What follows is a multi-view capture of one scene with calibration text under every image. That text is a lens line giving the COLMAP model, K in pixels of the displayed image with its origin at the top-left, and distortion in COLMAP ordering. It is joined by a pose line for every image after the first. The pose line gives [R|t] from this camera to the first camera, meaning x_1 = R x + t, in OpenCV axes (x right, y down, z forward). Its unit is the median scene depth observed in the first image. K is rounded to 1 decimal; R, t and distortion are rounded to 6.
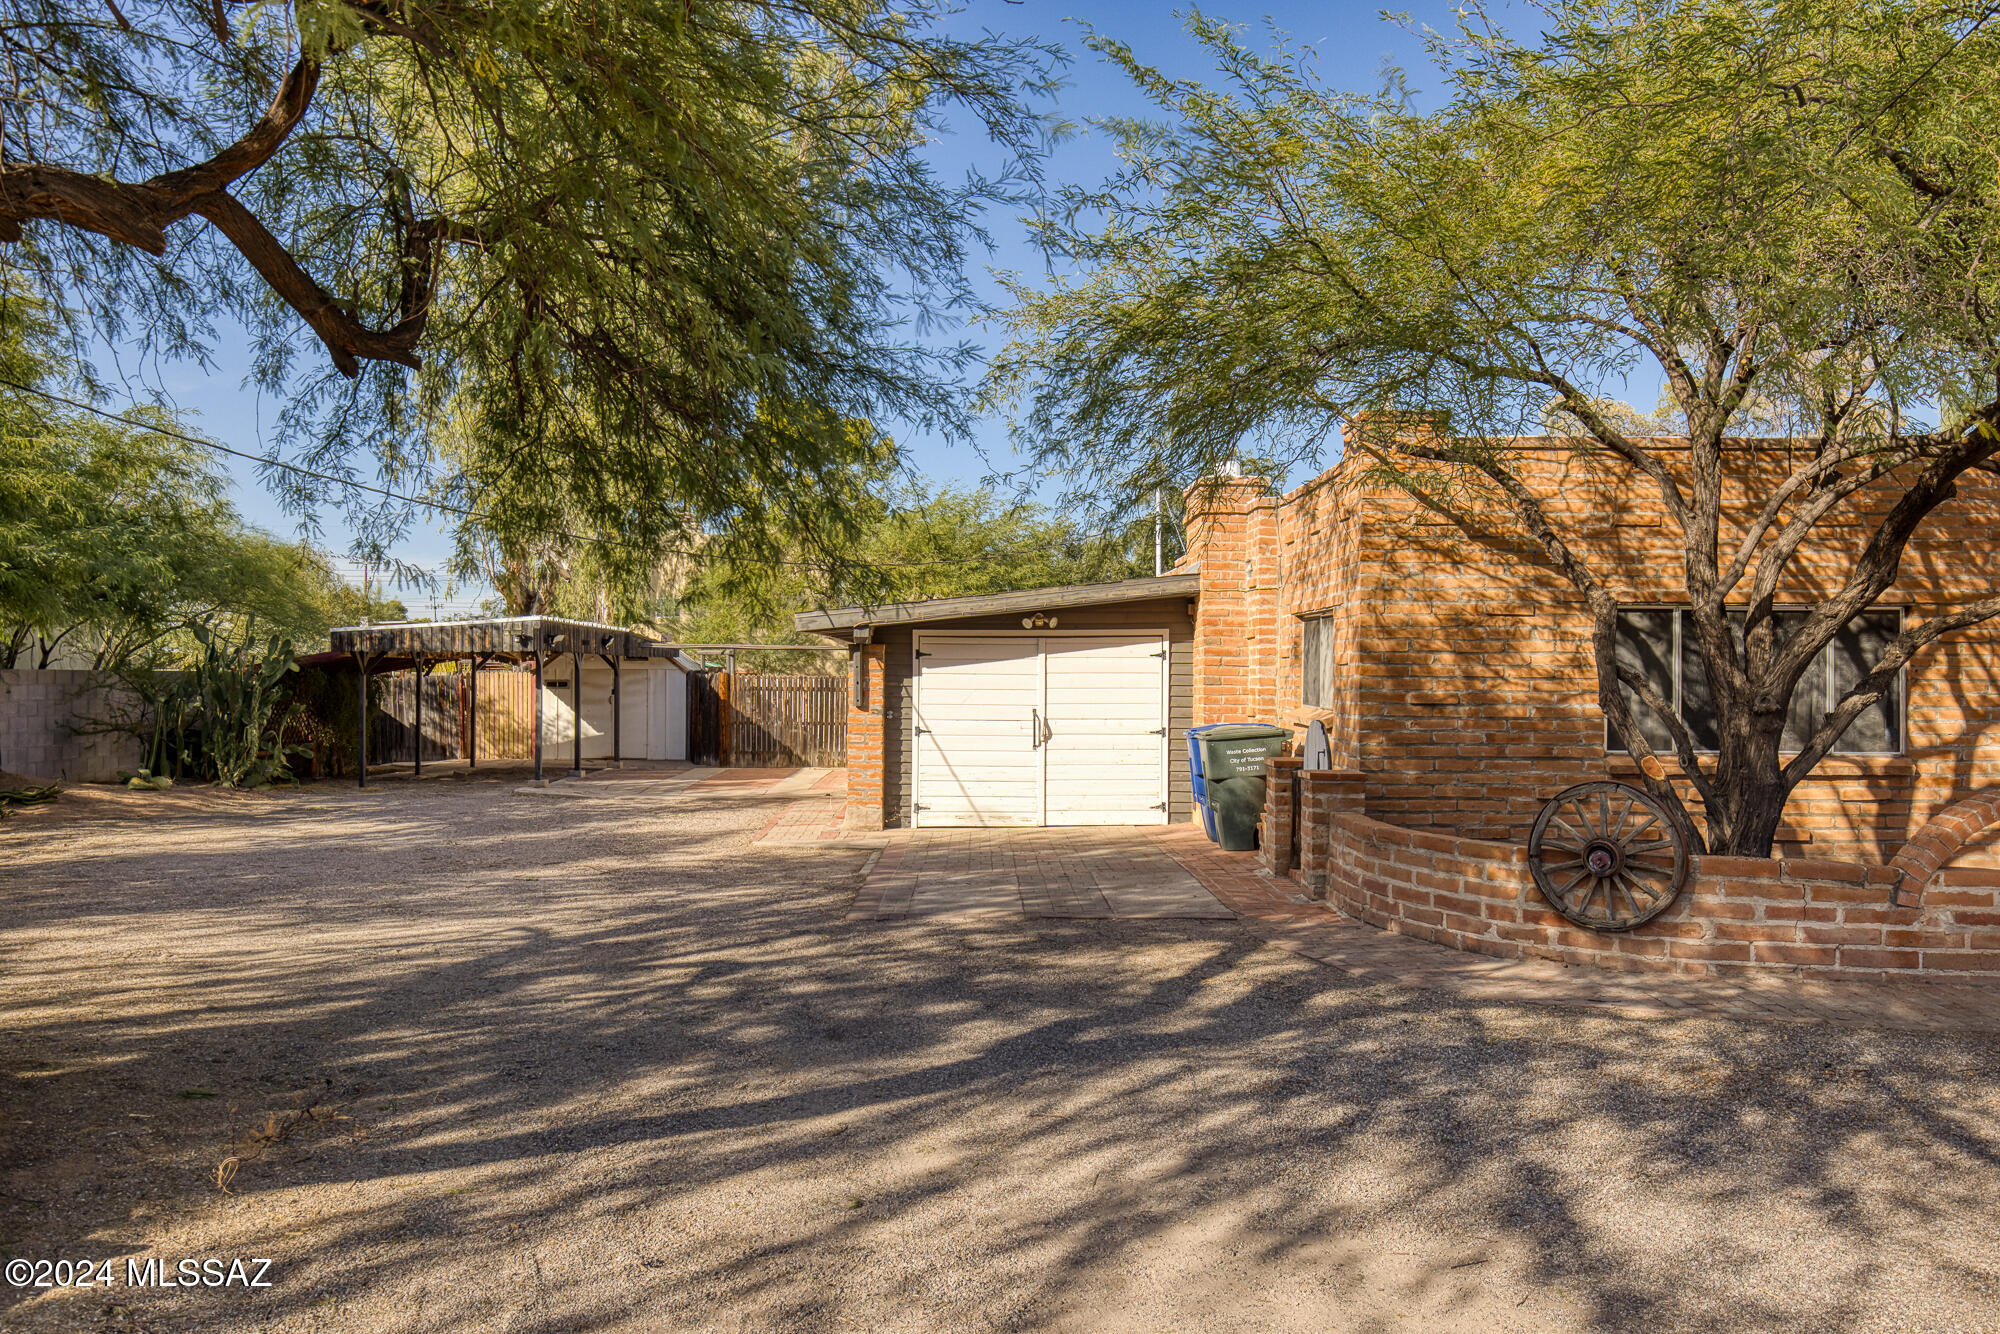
lens RADIAL K [[1588.9, 0, 1006.6], [0, 1588.9, 671.6], [0, 0, 1]] dist [0.034010, -0.000862]
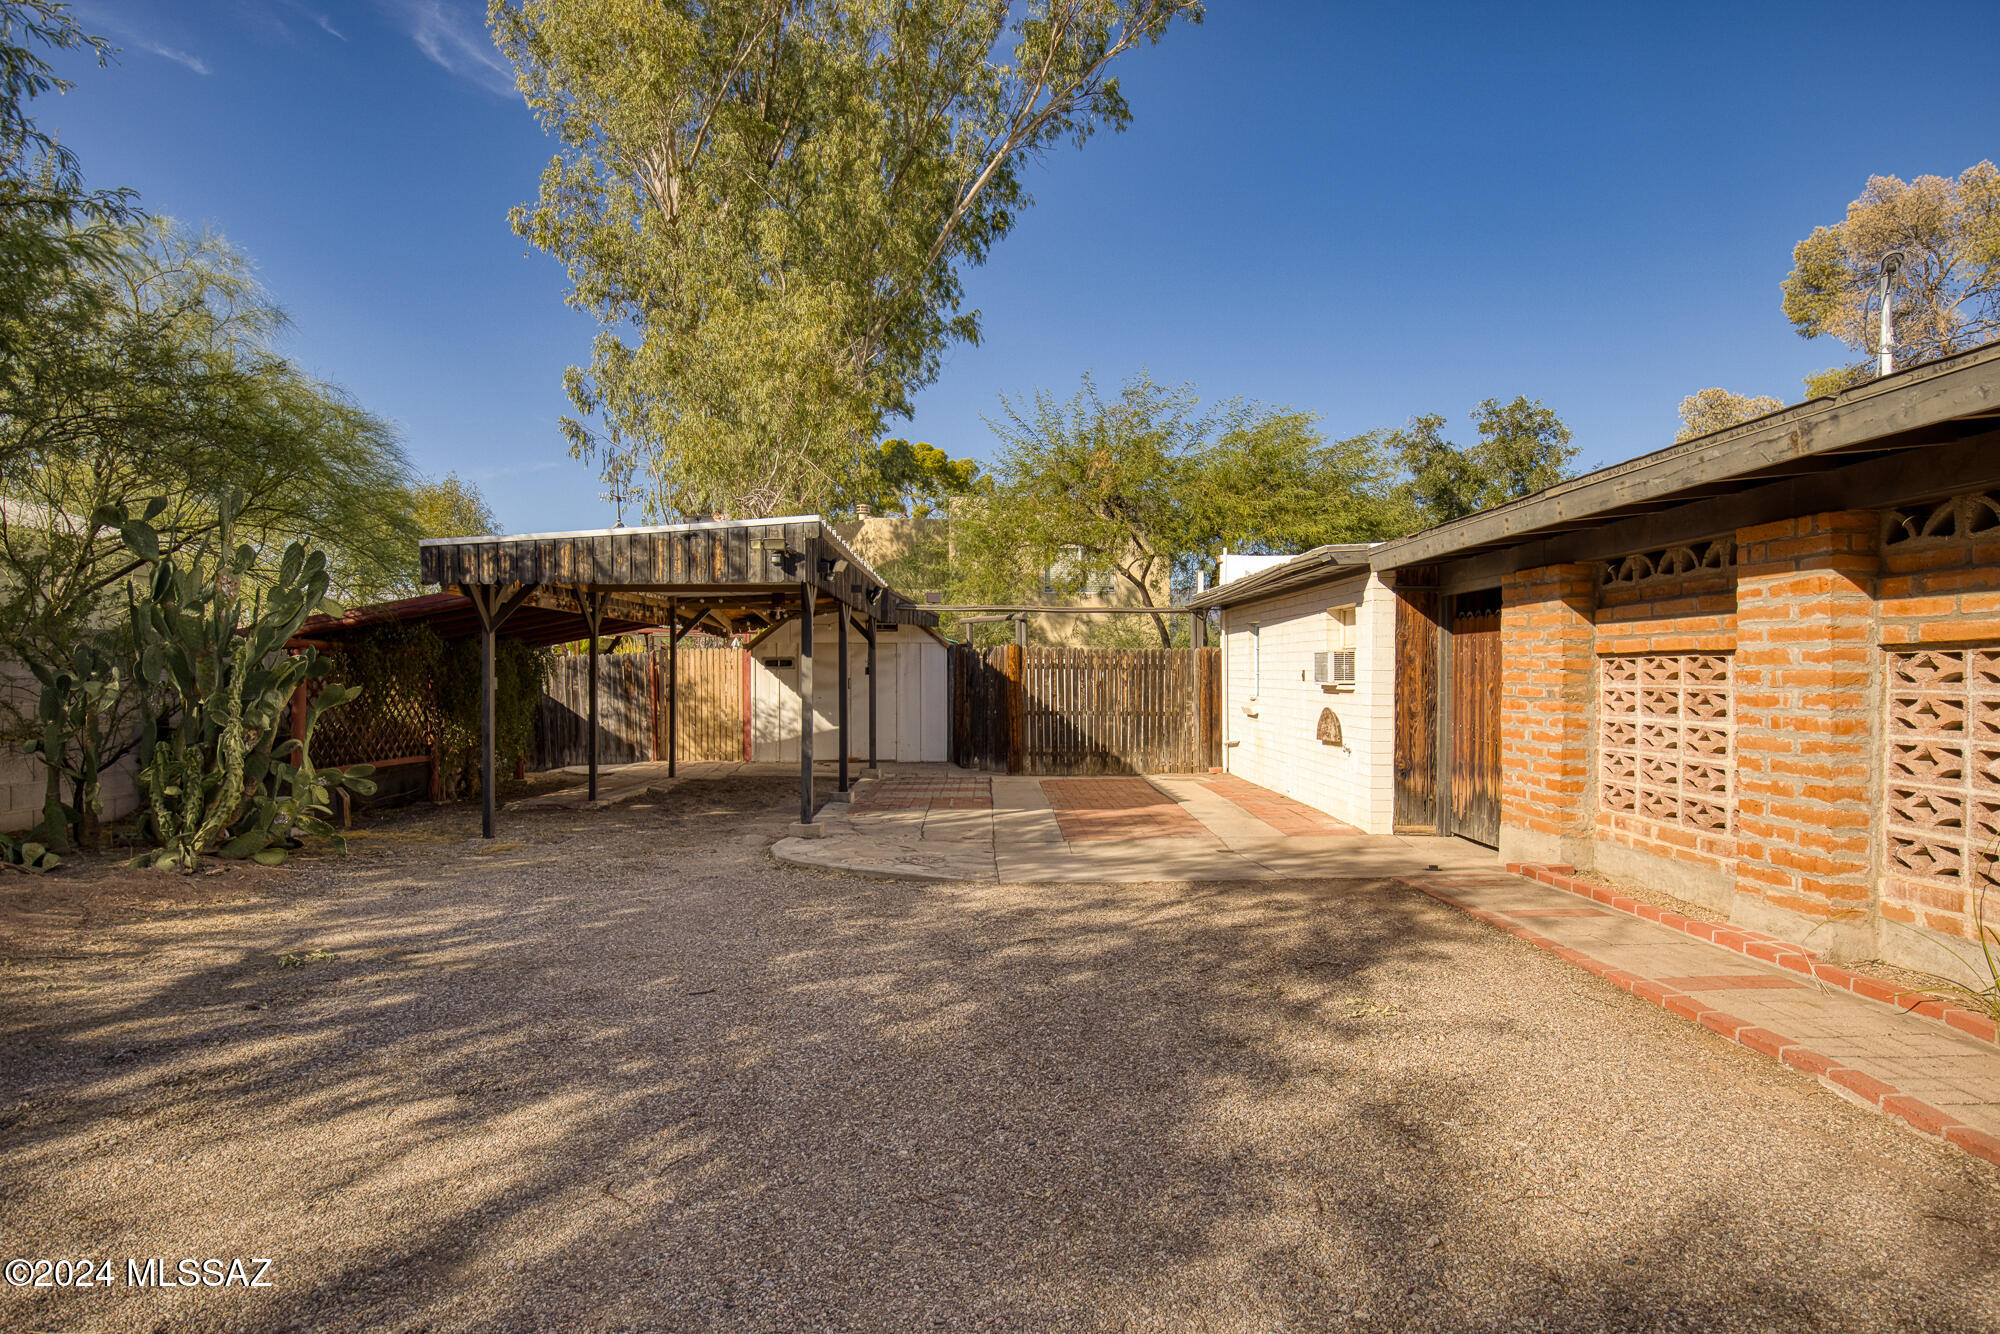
lens RADIAL K [[1061.3, 0, 998.8], [0, 1061.3, 669.6], [0, 0, 1]] dist [-0.001688, 0.000611]
pose [[0.999991, -0.004043, -0.000855, -0.184124], [0.004042, 0.999991, -0.001520, 0.013045], [0.000861, 0.001517, 0.999998, 0.514295]]
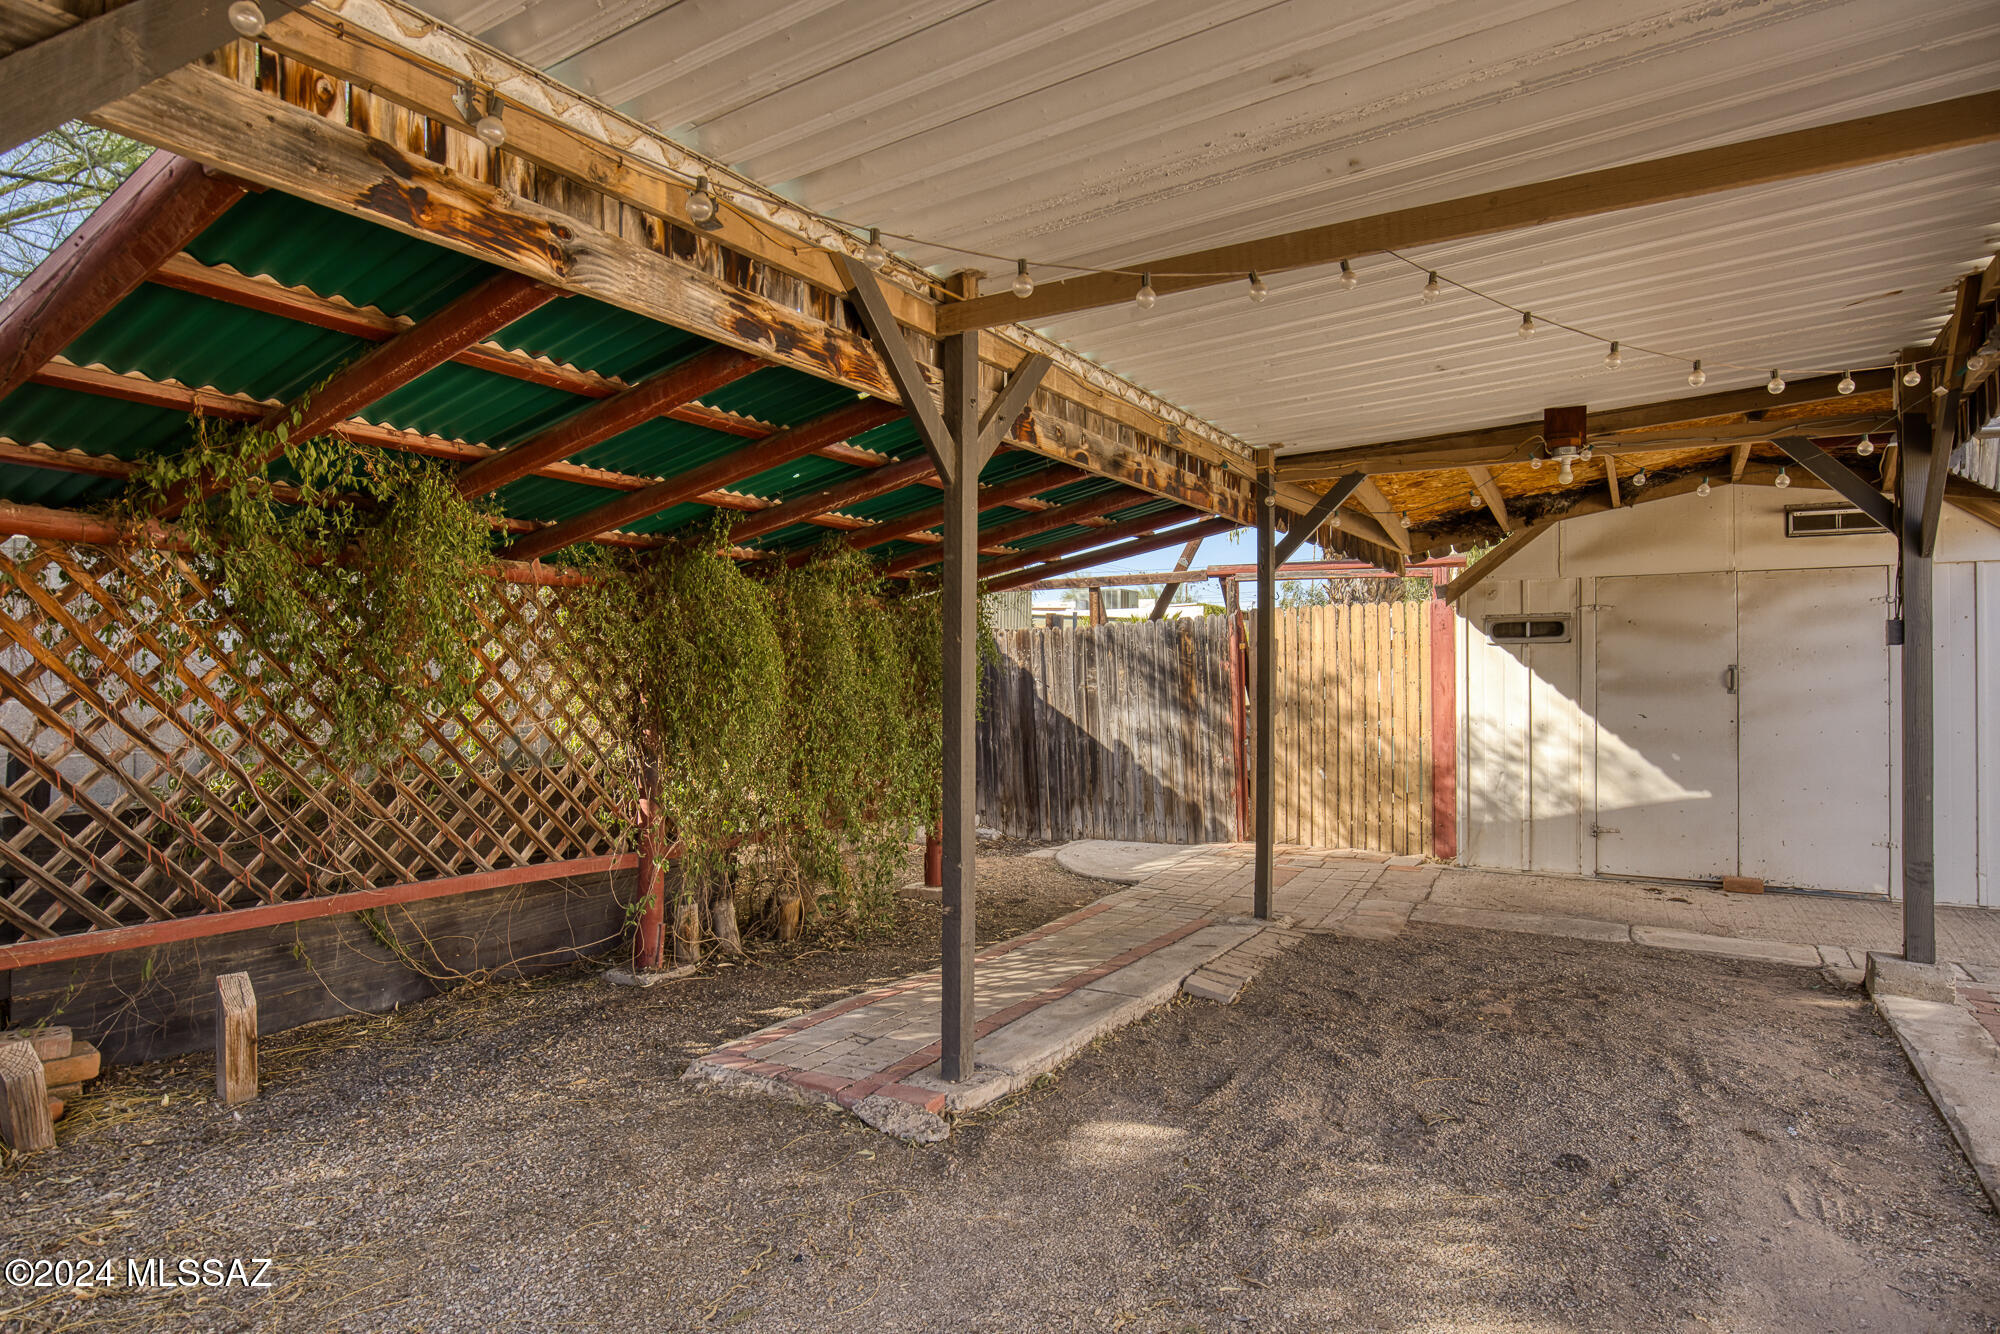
lens RADIAL K [[1087.9, 0, 1004.9], [0, 1087.9, 669.6], [0, 0, 1]] dist [-0.014364, 0.001707]
pose [[0.843076, -0.008201, -0.537731, -0.264907], [0.003766, 0.999949, -0.009346, 0.018494], [0.537781, 0.005855, 0.843064, 0.798077]]
